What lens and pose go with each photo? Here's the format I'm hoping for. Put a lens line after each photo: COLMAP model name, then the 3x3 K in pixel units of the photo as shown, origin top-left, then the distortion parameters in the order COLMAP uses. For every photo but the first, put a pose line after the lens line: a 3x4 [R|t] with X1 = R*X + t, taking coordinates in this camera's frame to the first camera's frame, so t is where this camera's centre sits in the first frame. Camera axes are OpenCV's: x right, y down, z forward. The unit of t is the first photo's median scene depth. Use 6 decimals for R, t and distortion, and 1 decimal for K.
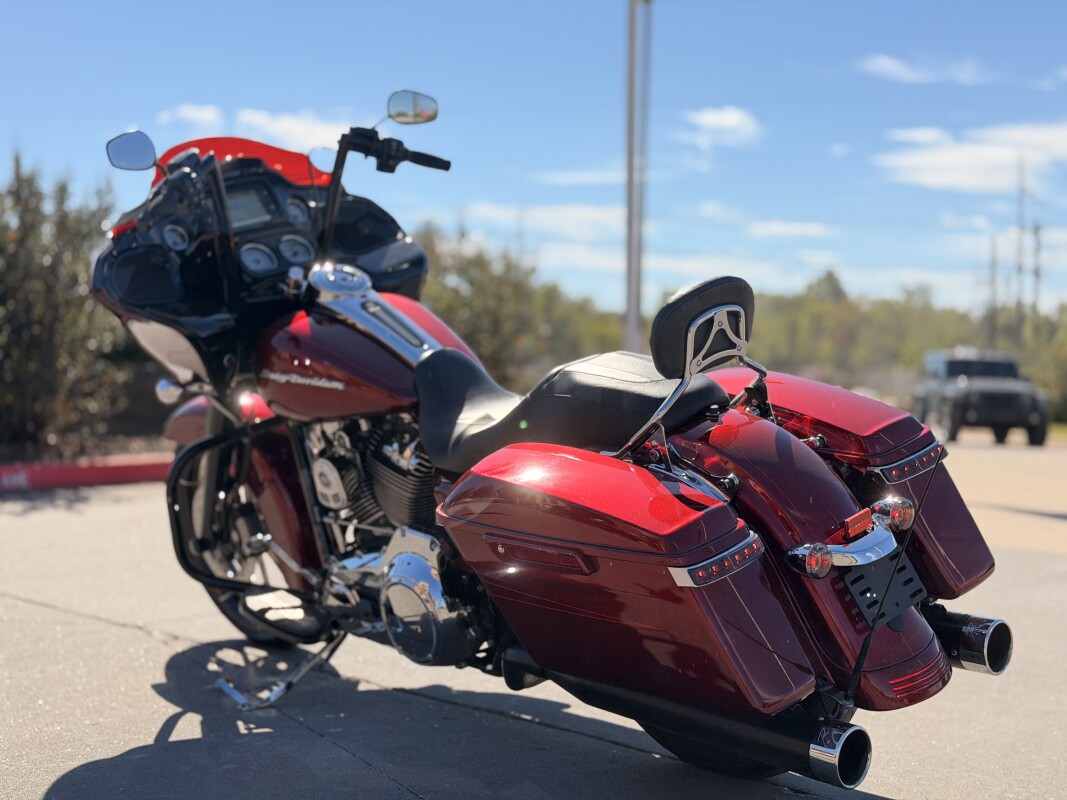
lens RADIAL K [[1487.8, 0, 533.5], [0, 1487.8, 400.0], [0, 0, 1]] dist [-0.010852, -0.026867]
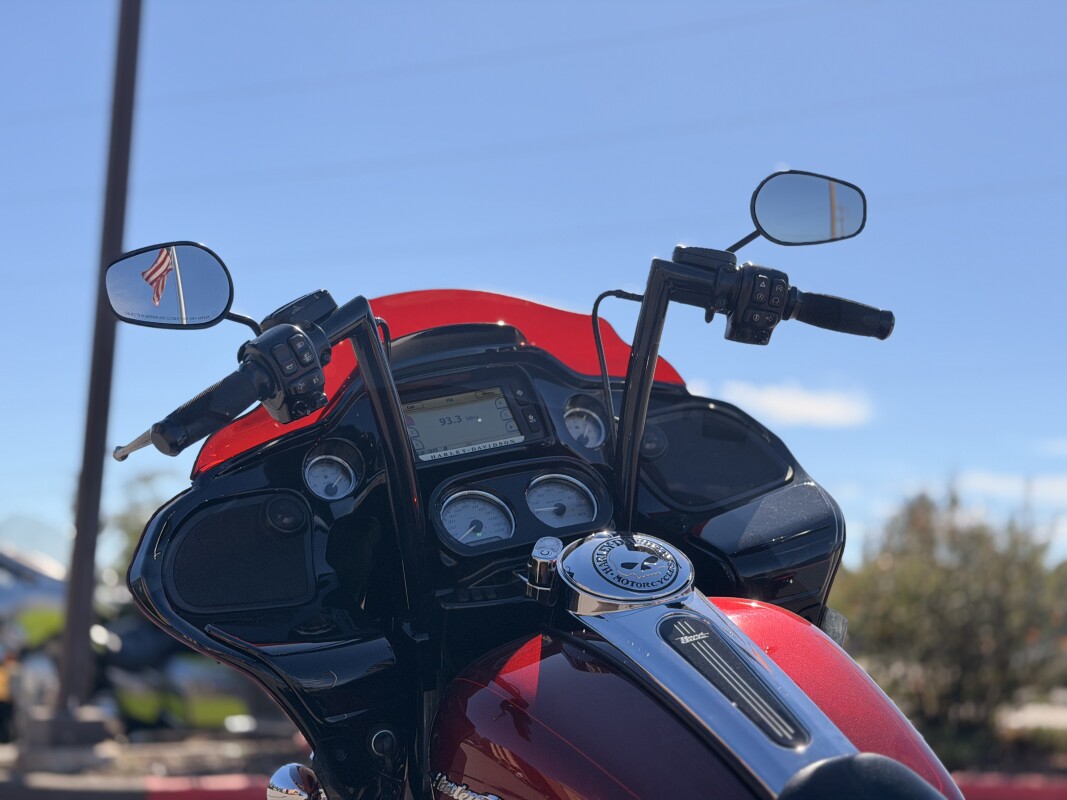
lens RADIAL K [[1487.8, 0, 533.5], [0, 1487.8, 400.0], [0, 0, 1]] dist [-0.010852, -0.026867]
pose [[0.946799, -0.025267, -0.320833, -0.012634], [-0.033768, 0.983611, -0.177113, -0.047782], [0.320049, 0.178524, 0.930429, 0.544933]]
